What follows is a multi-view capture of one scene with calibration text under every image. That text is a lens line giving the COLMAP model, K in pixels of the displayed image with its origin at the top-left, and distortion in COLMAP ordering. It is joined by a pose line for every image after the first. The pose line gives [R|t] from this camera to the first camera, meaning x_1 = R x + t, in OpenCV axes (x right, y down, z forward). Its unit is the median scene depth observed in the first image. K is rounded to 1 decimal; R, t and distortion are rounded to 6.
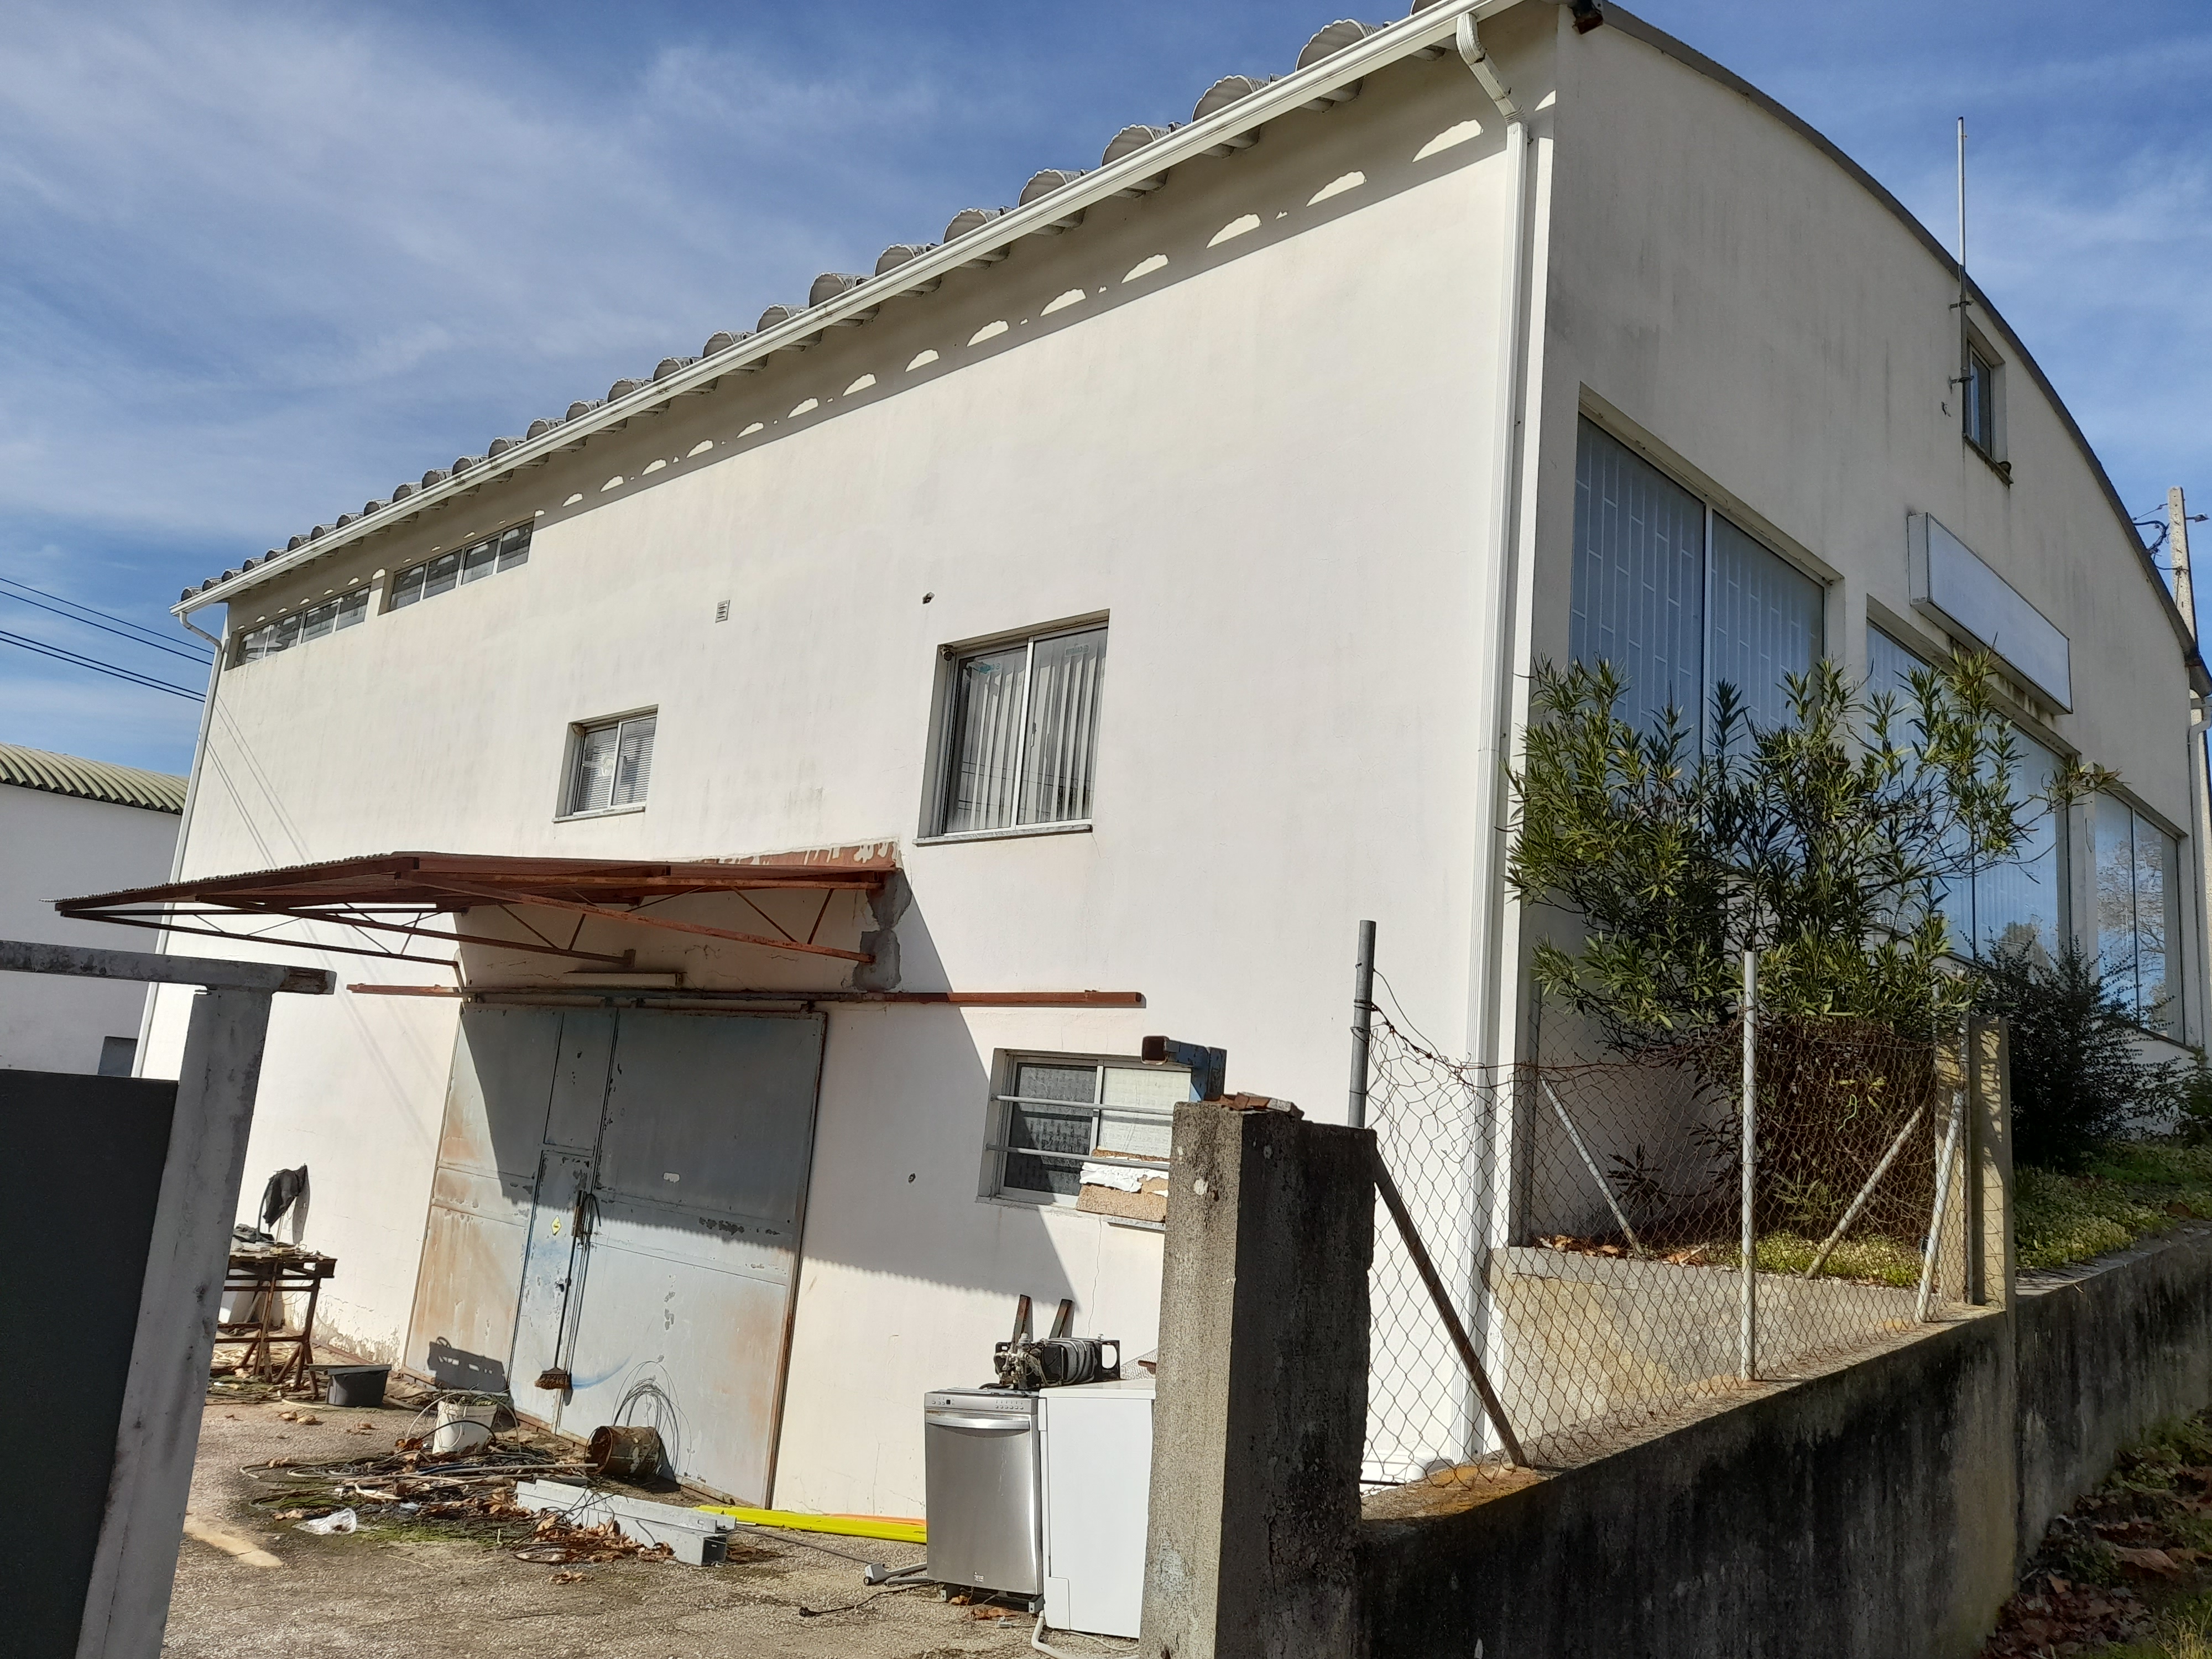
lens RADIAL K [[1621.9, 0, 1110.6], [0, 1621.9, 813.4], [0, 0, 1]] dist [0.072474, -0.084175]
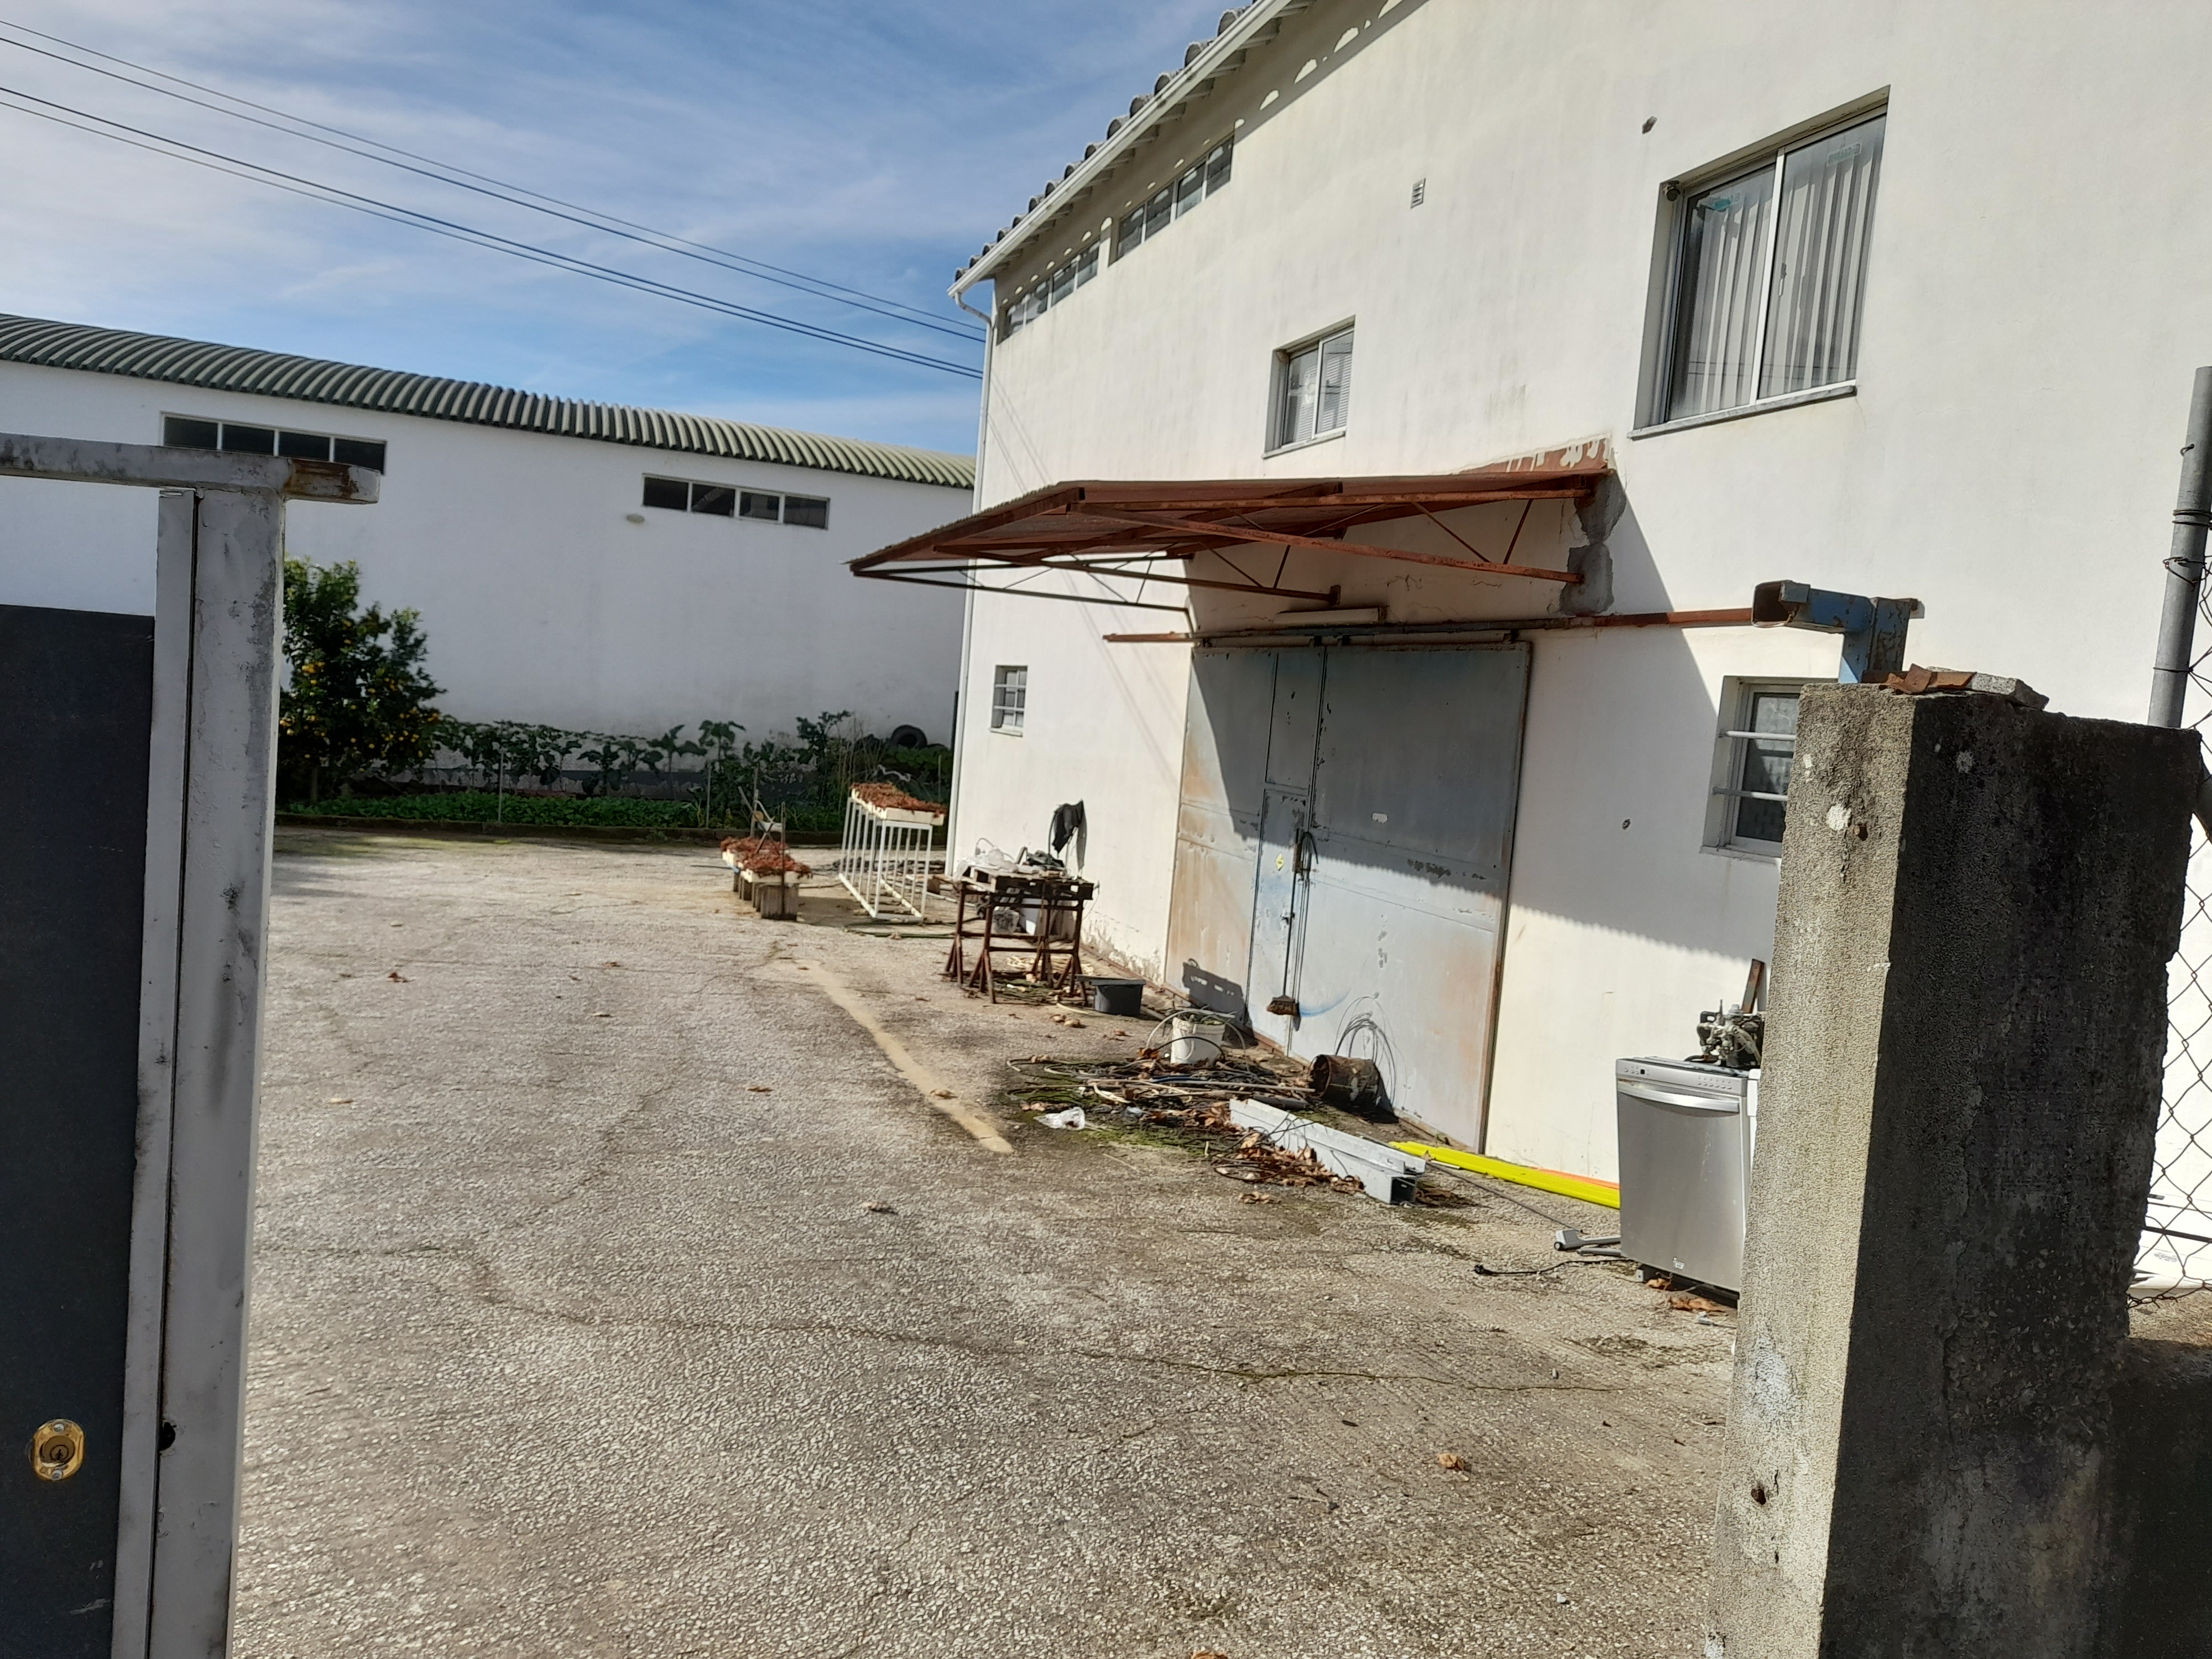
lens RADIAL K [[1621.9, 0, 1110.6], [0, 1621.9, 813.4], [0, 0, 1]] dist [0.072474, -0.084175]
pose [[0.891459, 0.020425, -0.452641, 0.026781], [0.074786, 0.978649, 0.191449, 0.026389], [0.446887, -0.204520, 0.870898, 0.100520]]
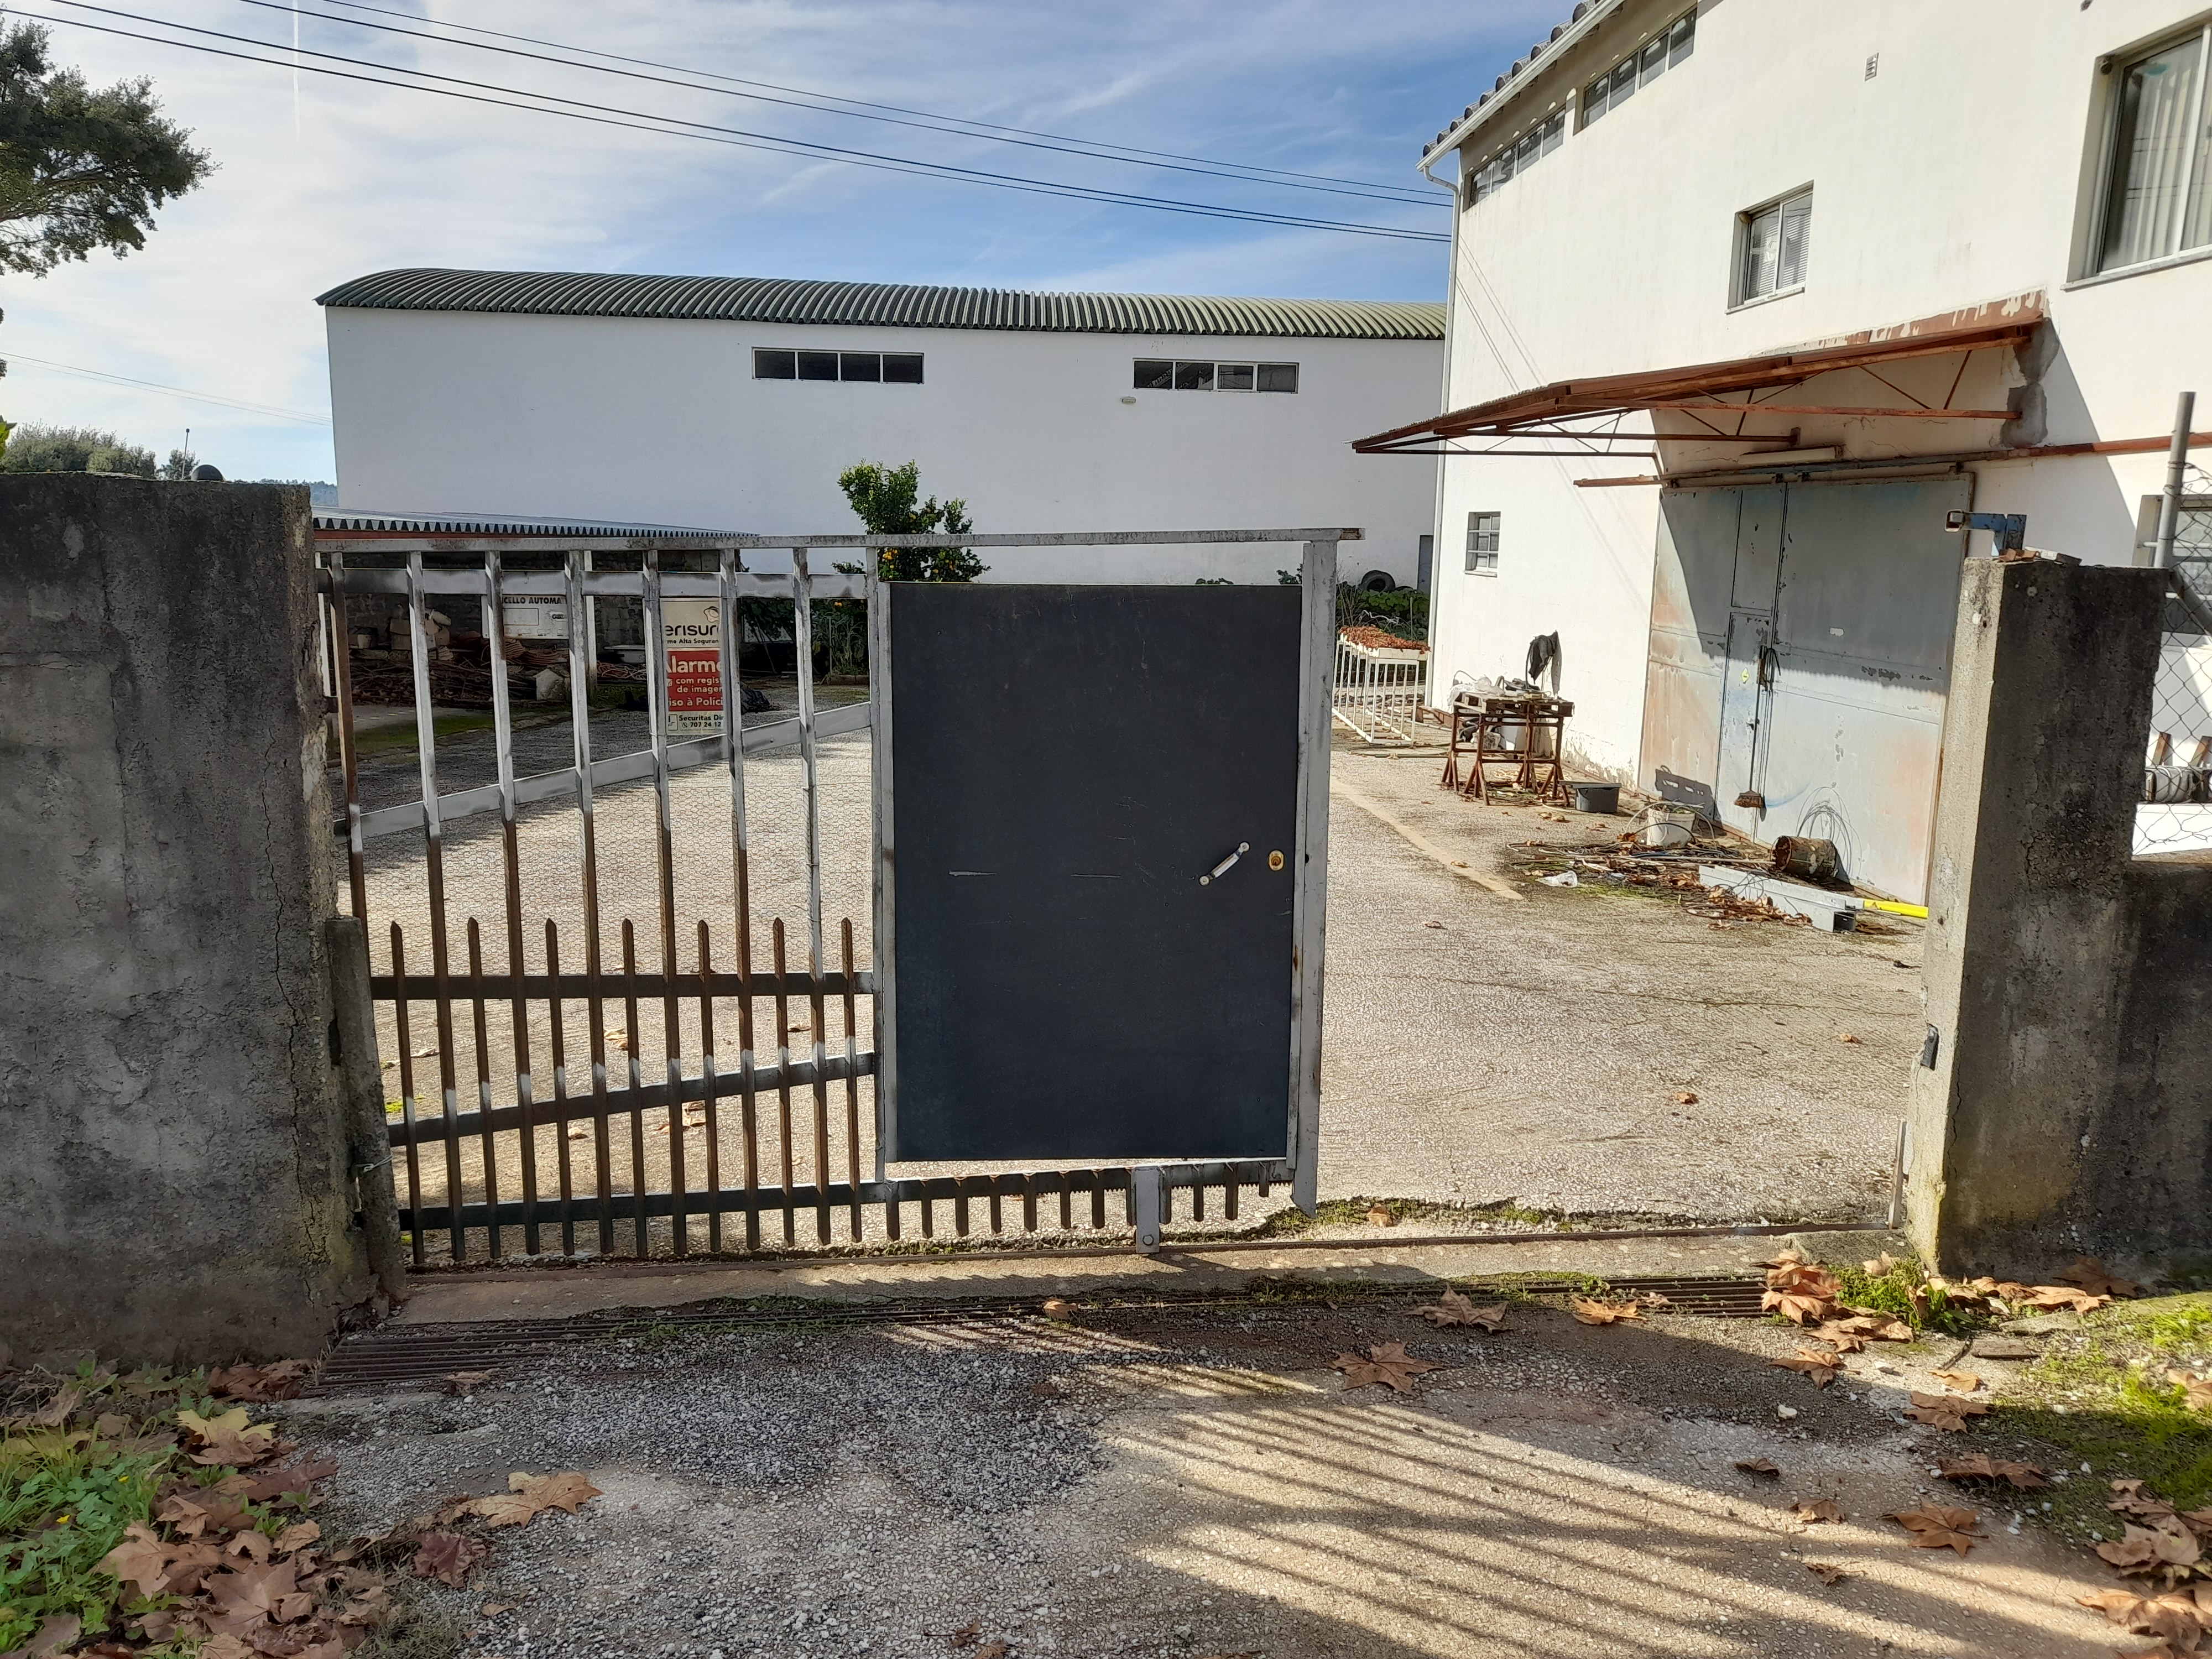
lens RADIAL K [[1596.0, 0, 1101.4], [0, 1596.0, 805.1], [0, 0, 1]] dist [0.078102, -0.076709]
pose [[0.730242, 0.044927, -0.681710, 0.134998], [0.171087, 0.954015, 0.246140, -0.024880], [0.661420, -0.296374, 0.688975, -0.141695]]
